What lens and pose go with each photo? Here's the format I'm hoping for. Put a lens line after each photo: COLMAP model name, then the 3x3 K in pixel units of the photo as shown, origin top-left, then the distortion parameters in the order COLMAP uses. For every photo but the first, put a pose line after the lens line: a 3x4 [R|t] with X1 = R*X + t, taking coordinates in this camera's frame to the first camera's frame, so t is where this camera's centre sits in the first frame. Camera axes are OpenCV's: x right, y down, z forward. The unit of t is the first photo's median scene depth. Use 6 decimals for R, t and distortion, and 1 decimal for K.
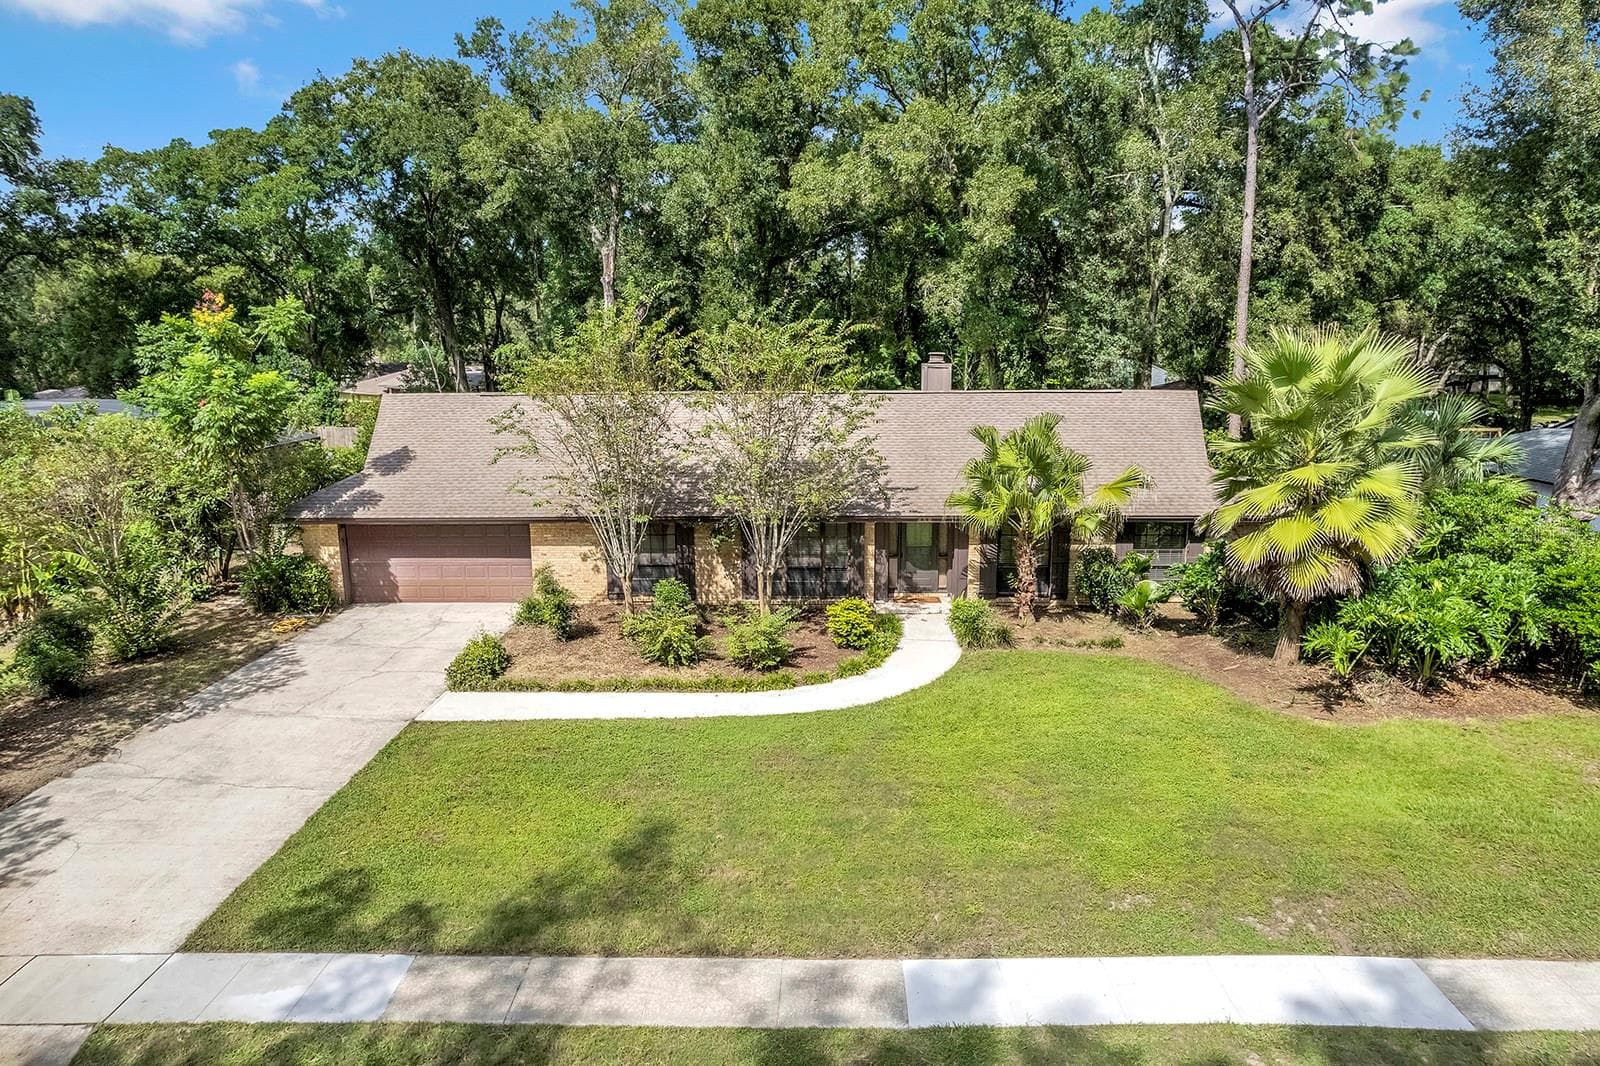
lens RADIAL K [[1034.9, 0, 800.0], [0, 1034.9, 533.0], [0, 0, 1]] dist [-0.071032, 0.065680]
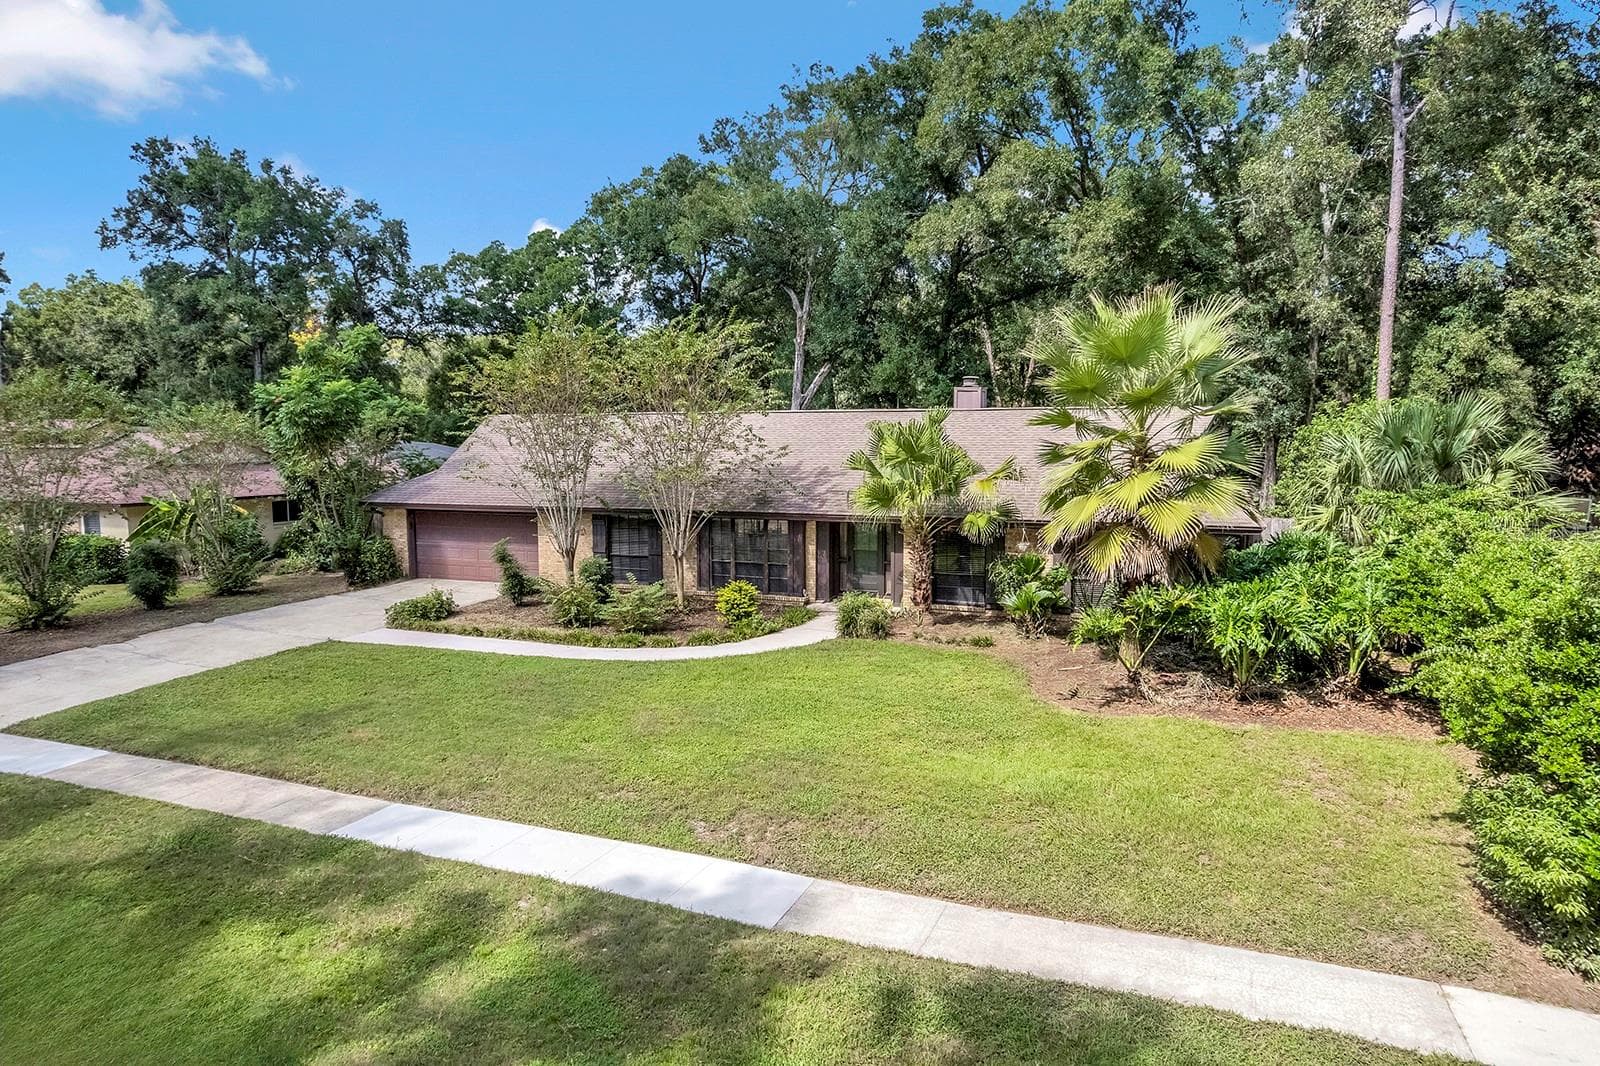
lens RADIAL K [[1034.9, 0, 800.0], [0, 1034.9, 533.0], [0, 0, 1]] dist [-0.071032, 0.065680]
pose [[0.929427, 0.036486, -0.367197, 0.482034], [-0.071524, 0.994041, -0.082264, 0.094874], [0.362008, 0.102722, 0.926498, 0.044677]]
